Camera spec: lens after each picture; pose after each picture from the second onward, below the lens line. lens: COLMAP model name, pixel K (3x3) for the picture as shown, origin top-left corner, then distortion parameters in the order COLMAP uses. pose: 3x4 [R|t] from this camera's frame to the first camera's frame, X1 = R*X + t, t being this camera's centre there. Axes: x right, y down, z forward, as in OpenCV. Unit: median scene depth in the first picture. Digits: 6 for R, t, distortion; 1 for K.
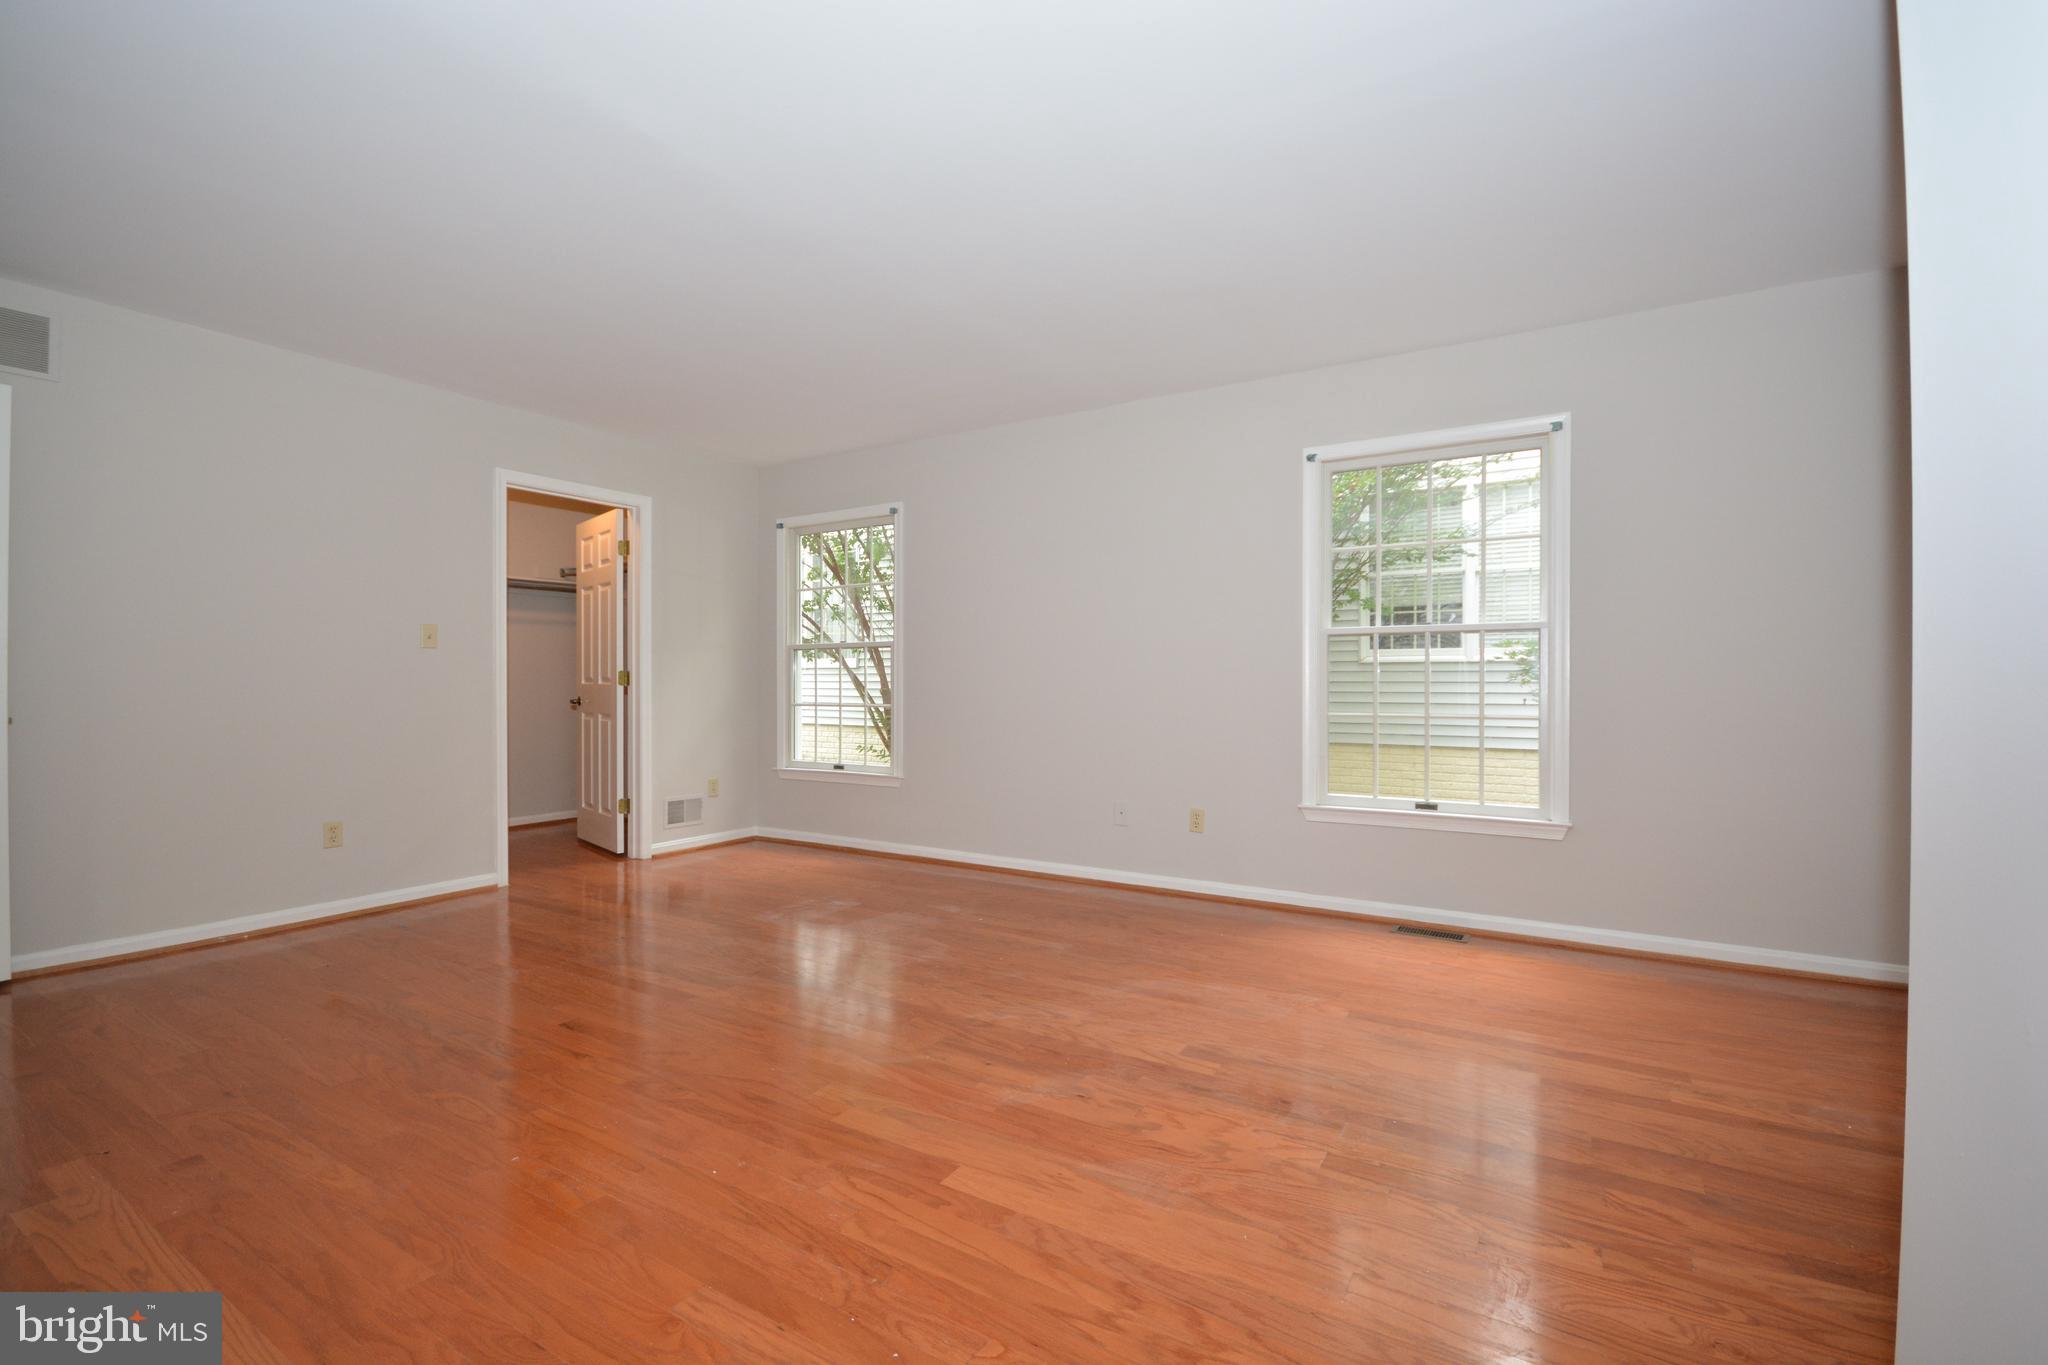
lens RADIAL K [[884.7, 0, 1025.9], [0, 884.7, 681.4], [0, 0, 1]] dist [0.003759, -0.012101]
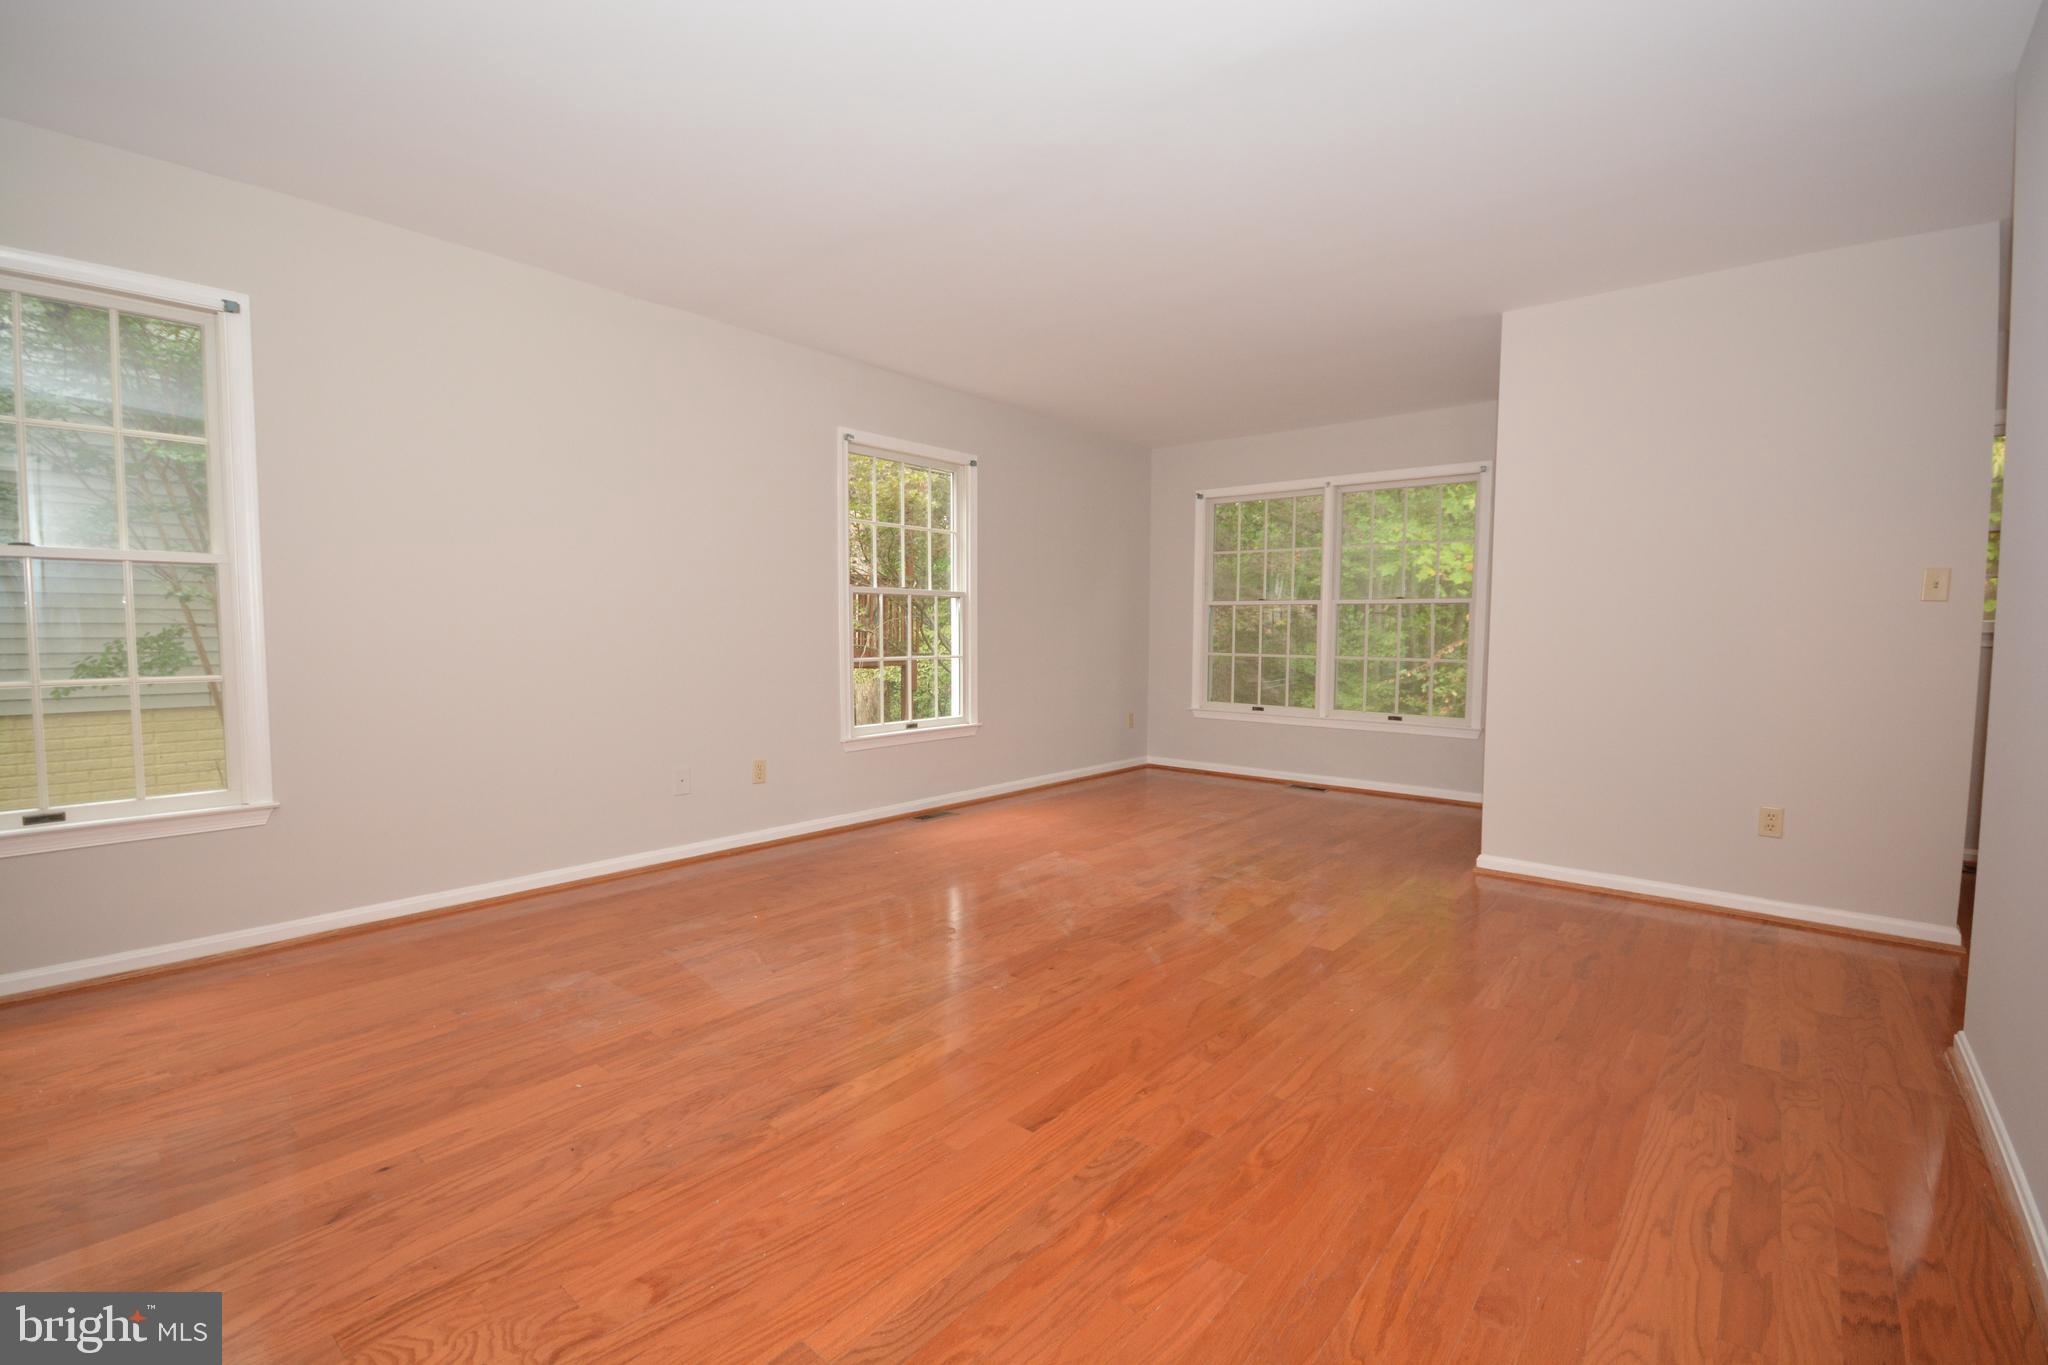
lens RADIAL K [[892.9, 0, 1024.0], [0, 892.9, 682.5], [0, 0, 1]] dist [-0.003433, -0.007264]
pose [[0.162557, -0.059622, 0.984896, -1.341311], [-0.006169, 0.998092, 0.061440, -0.011407], [-0.986680, -0.016064, 0.161879, 0.994814]]
